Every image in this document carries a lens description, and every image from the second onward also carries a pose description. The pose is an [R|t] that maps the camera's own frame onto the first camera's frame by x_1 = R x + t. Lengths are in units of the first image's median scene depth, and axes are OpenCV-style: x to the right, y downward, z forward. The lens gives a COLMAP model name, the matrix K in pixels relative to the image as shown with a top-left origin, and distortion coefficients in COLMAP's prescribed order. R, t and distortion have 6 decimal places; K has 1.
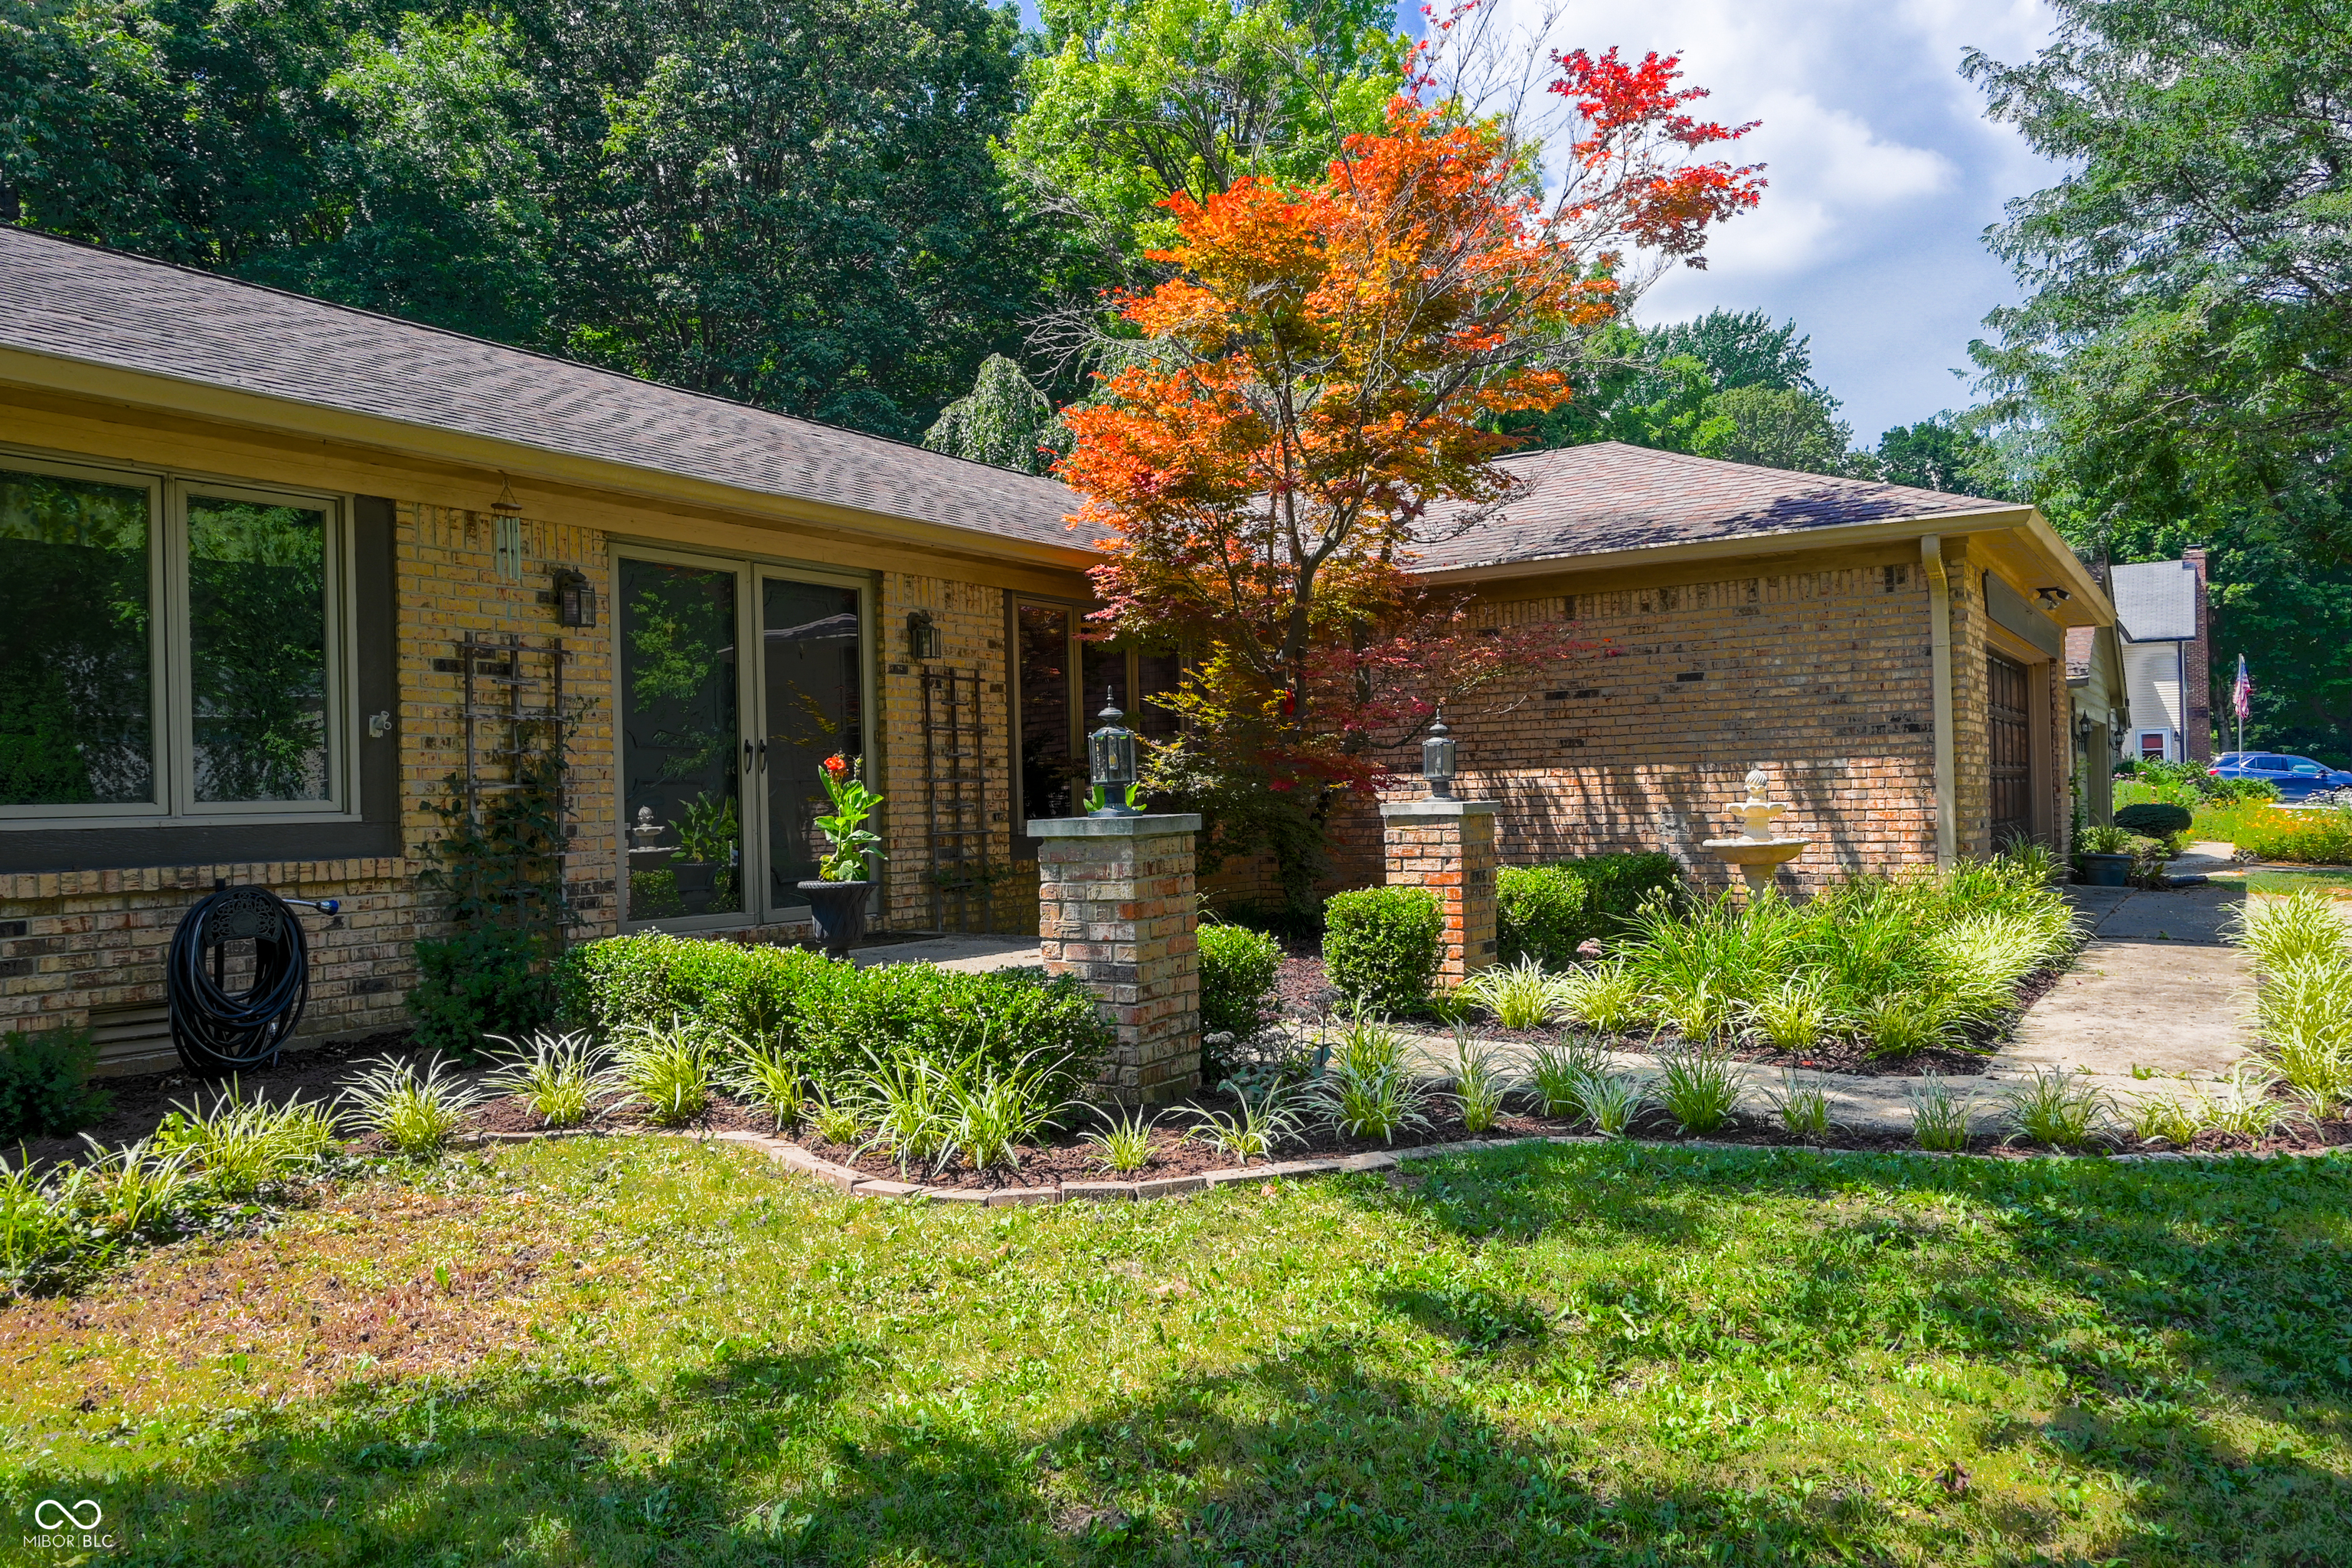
lens RADIAL K [[1607.9, 0, 1176.0], [0, 1607.9, 784.0], [0, 0, 1]] dist [-0.005158, -0.003519]
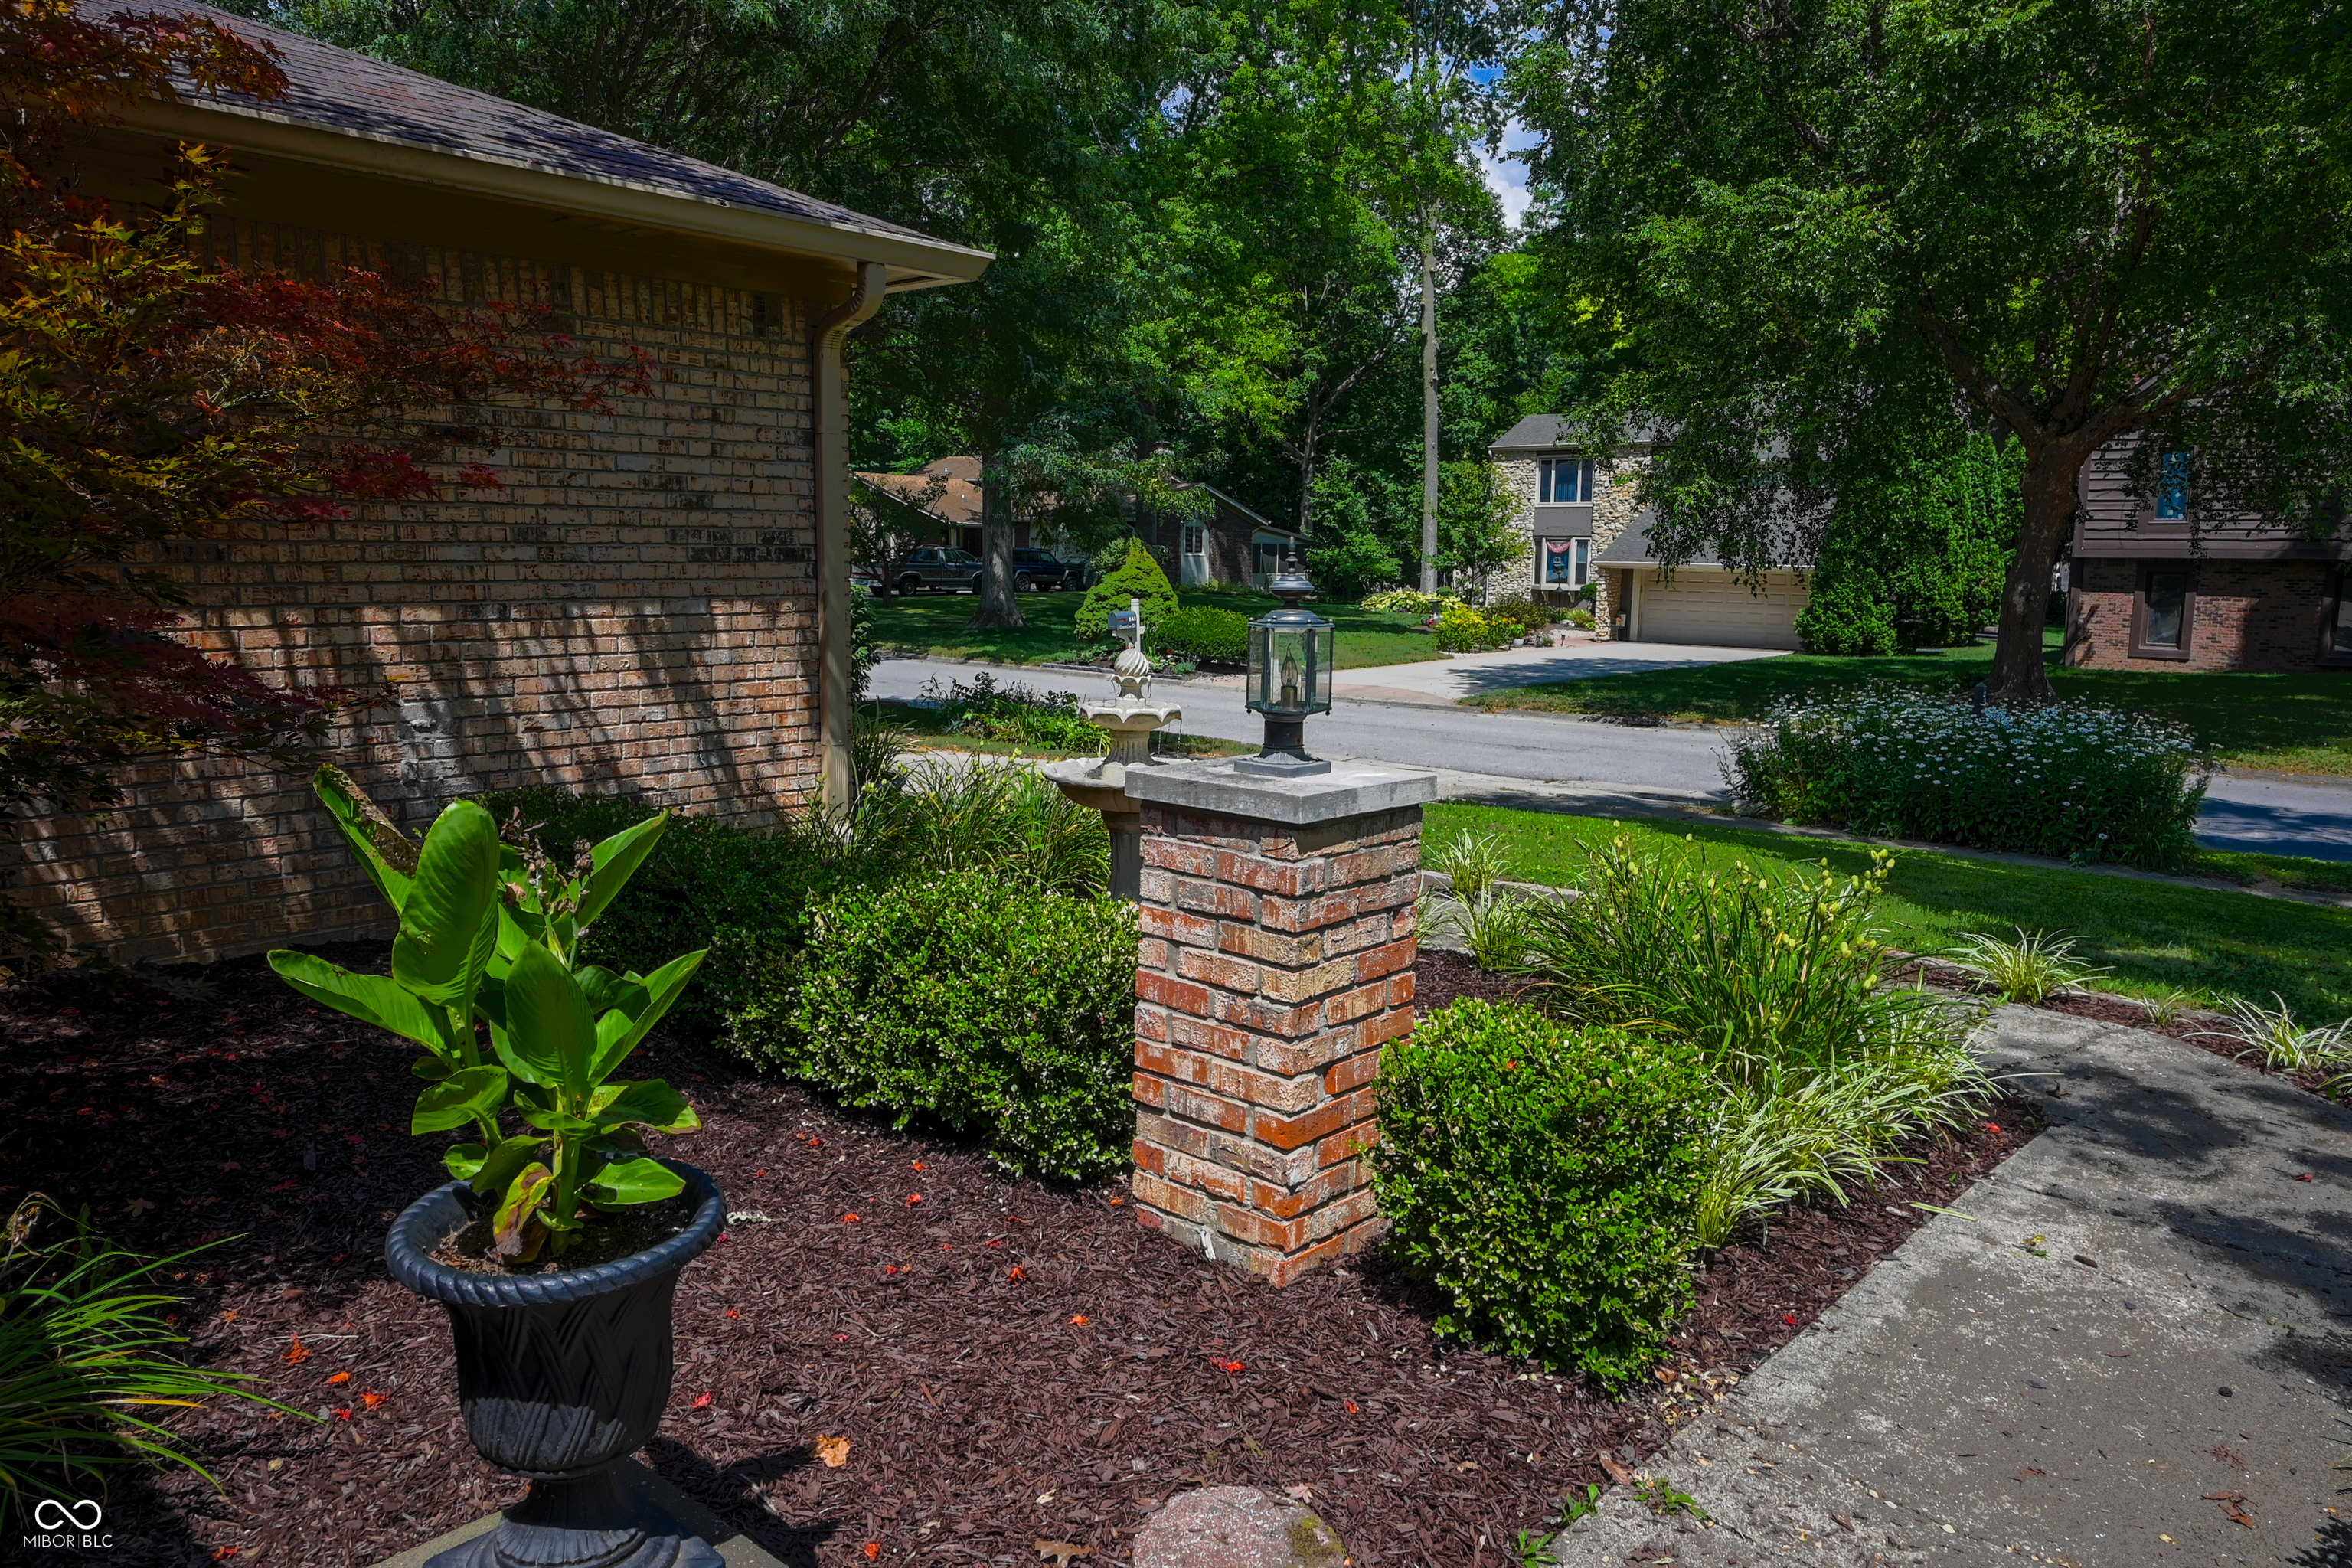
lens RADIAL K [[1607.9, 0, 1176.0], [0, 1607.9, 784.0], [0, 0, 1]] dist [-0.005158, -0.003519]
pose [[0.141814, -0.118503, 0.982774, -0.218560], [-0.024947, 0.992065, 0.123223, -0.031826], [-0.989579, -0.041992, 0.137733, 0.892239]]
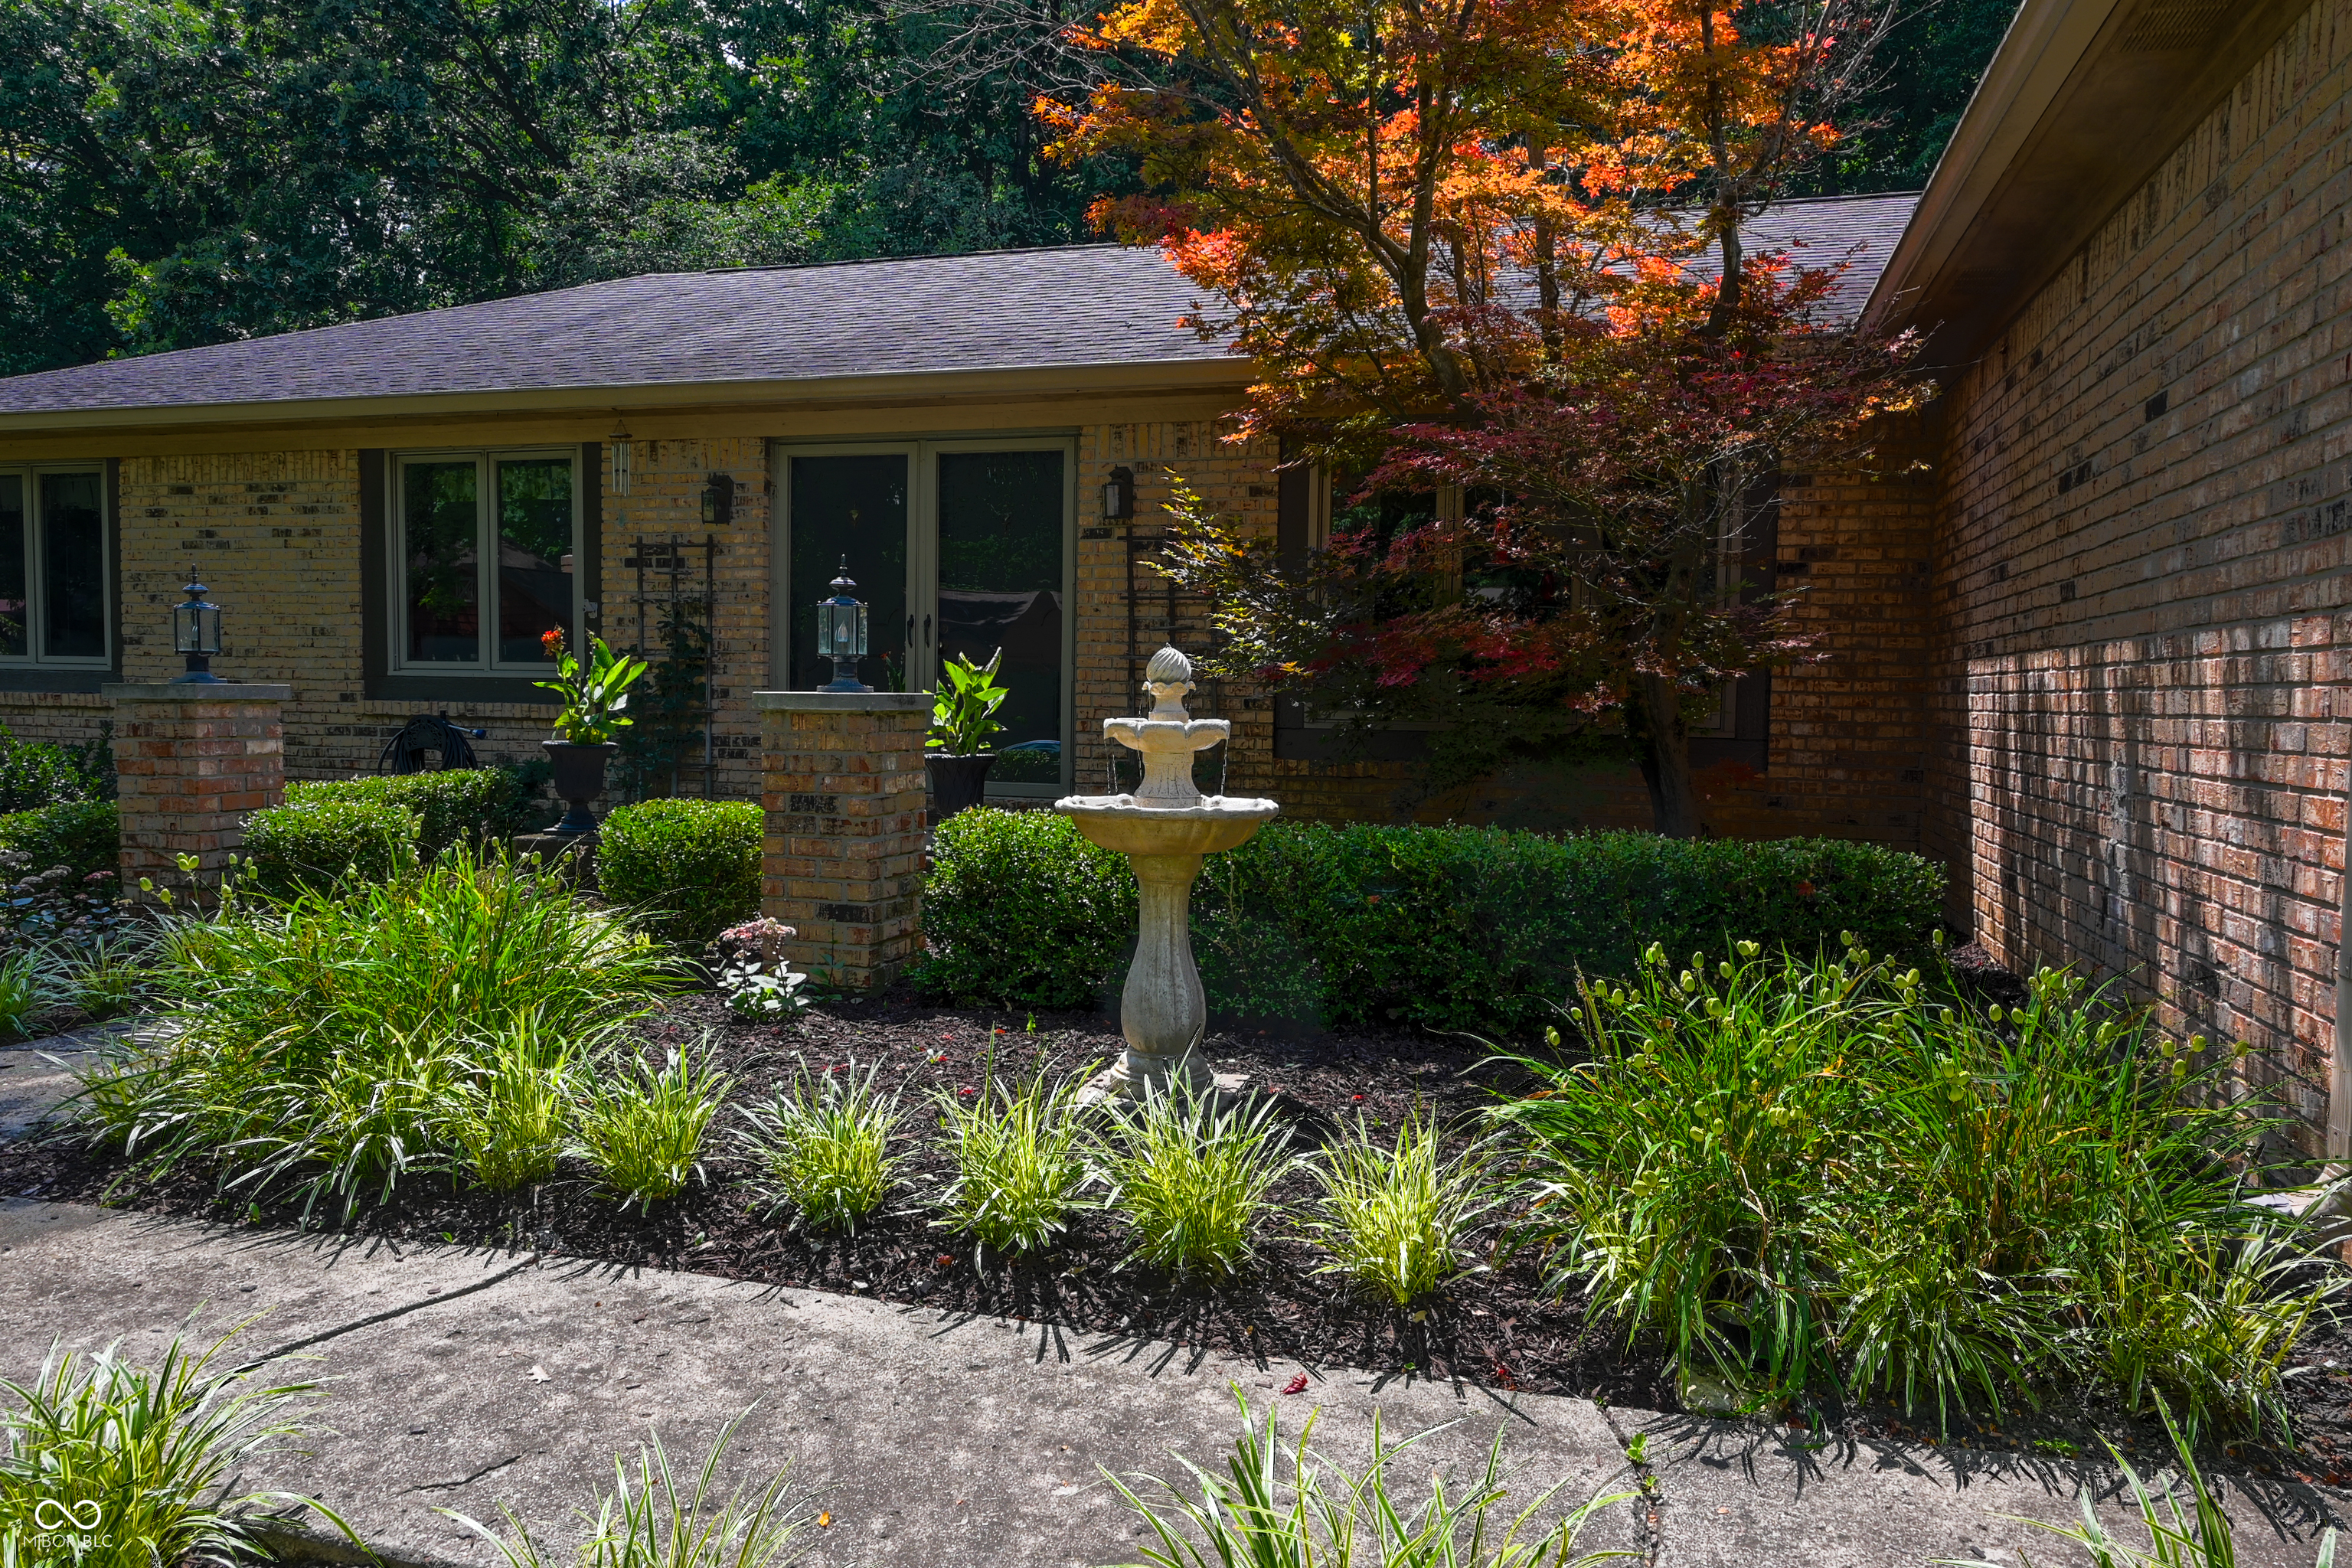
lens RADIAL K [[1607.9, 0, 1176.0], [0, 1607.9, 784.0], [0, 0, 1]] dist [-0.005158, -0.003519]
pose [[0.294062, 0.084611, -0.952034, 0.786993], [-0.015429, 0.996364, 0.083785, -0.008380], [0.955662, -0.009949, 0.294298, 0.859604]]
